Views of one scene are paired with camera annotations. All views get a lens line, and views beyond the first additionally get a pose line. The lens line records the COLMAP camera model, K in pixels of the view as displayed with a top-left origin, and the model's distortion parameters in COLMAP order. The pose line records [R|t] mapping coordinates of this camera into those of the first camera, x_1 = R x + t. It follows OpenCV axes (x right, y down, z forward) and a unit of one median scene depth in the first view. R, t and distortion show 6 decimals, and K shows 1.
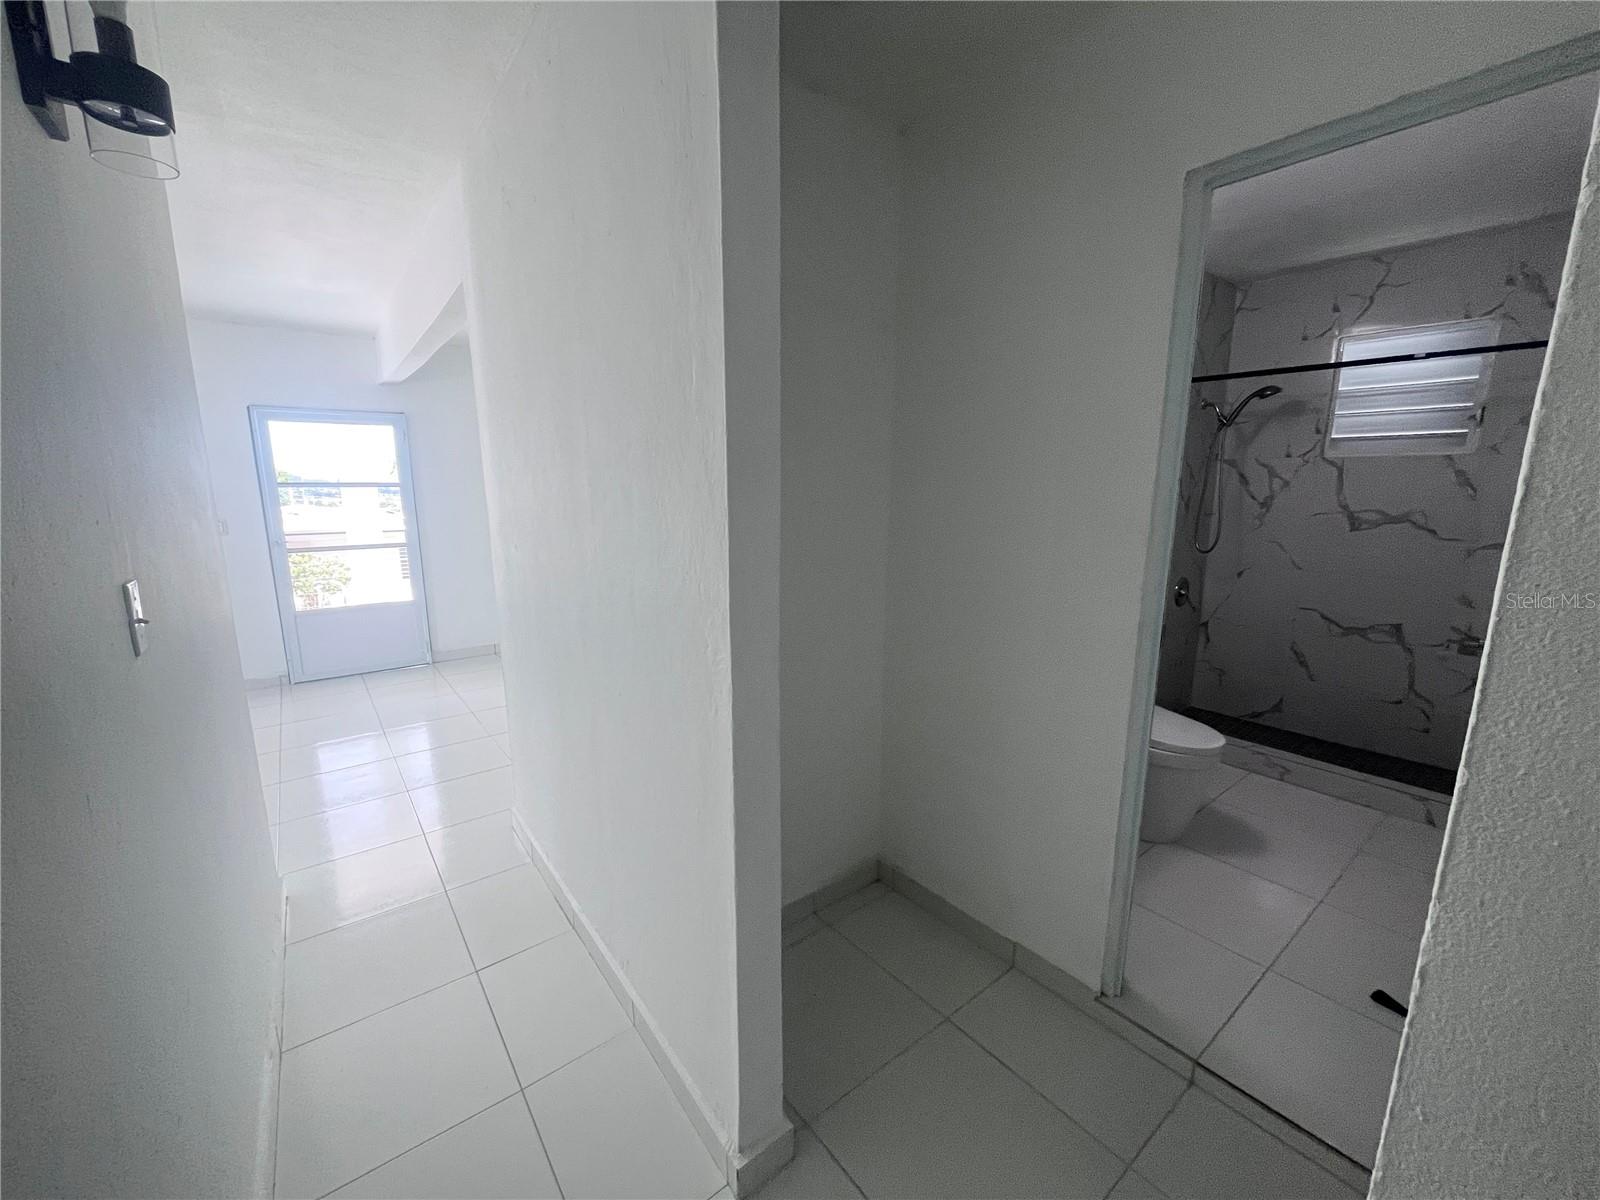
lens RADIAL K [[643.7, 0, 799.7], [0, 643.7, 600.0], [0, 0, 1]] dist [-0.000949, 0.000154]
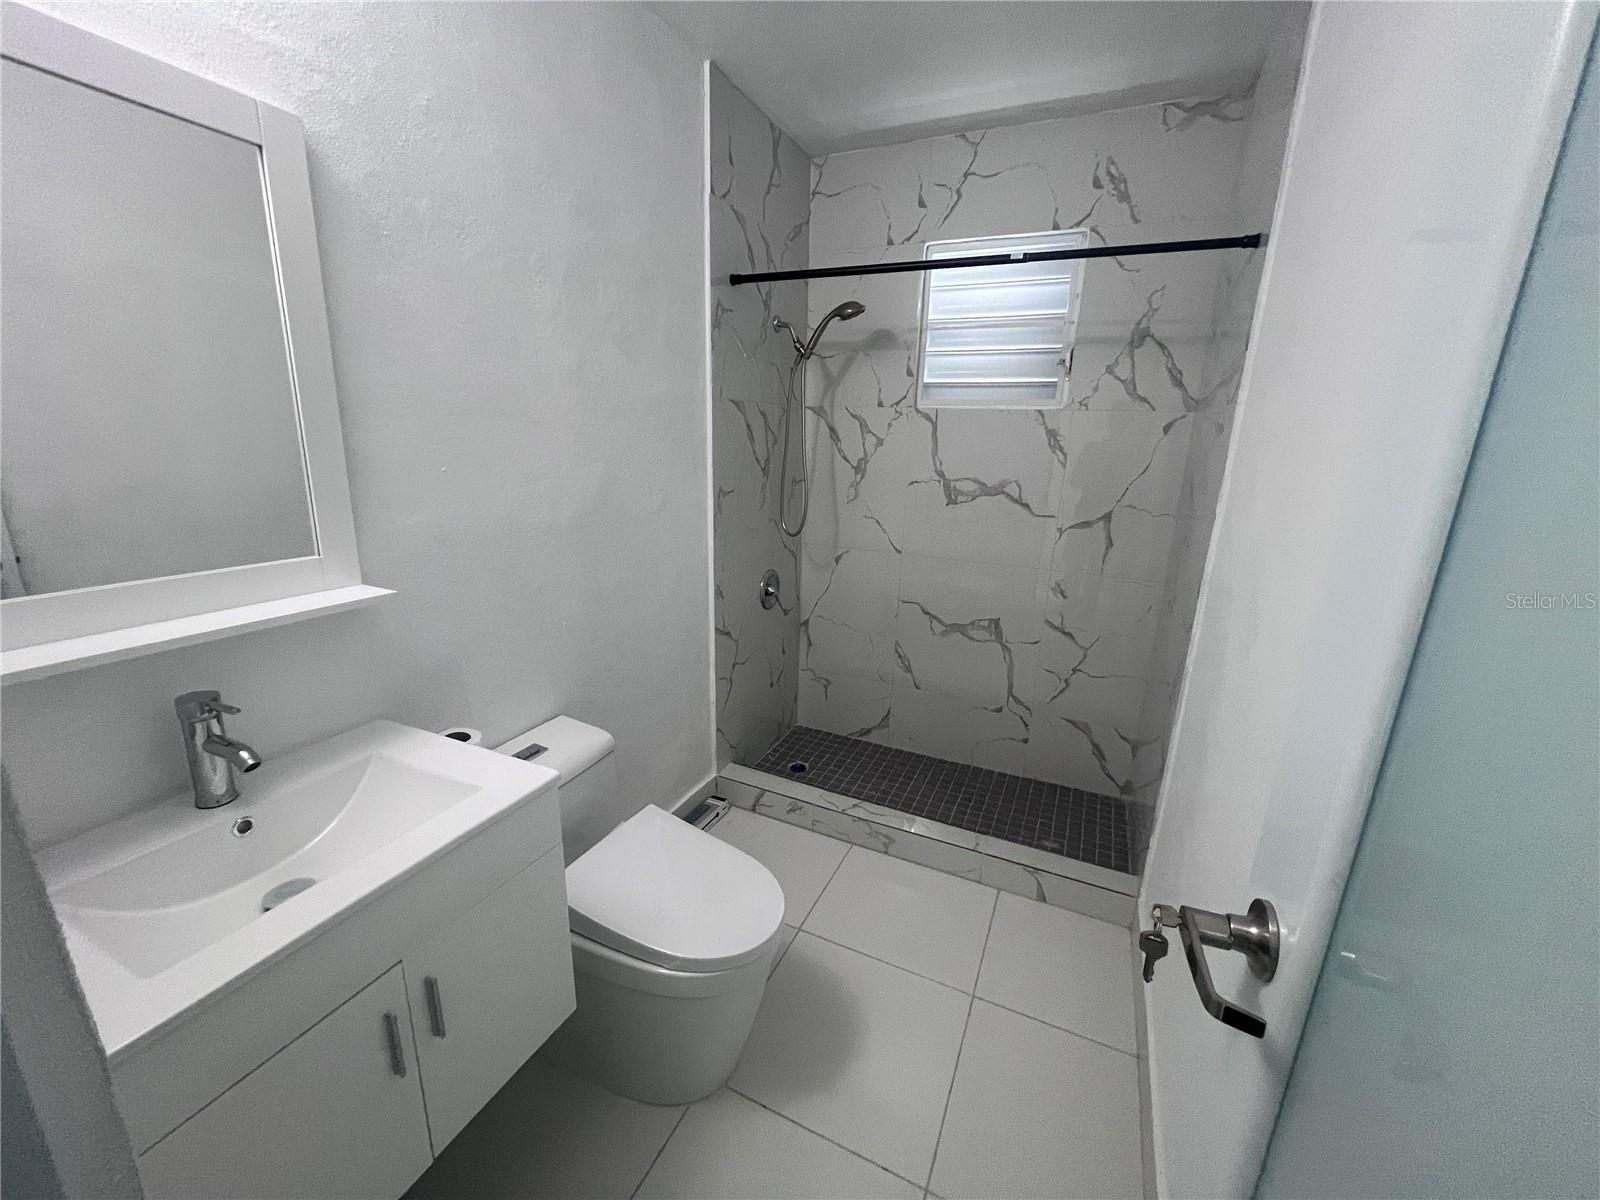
lens RADIAL K [[643.7, 0, 798.0], [0, 643.7, 600.9], [0, 0, 1]] dist [-0.000949, 0.000154]
pose [[0.887799, -0.094355, 0.450455, 0.323400], [0.057384, 0.993815, 0.095072, -0.074770], [-0.456639, -0.058556, 0.887723, 0.372311]]
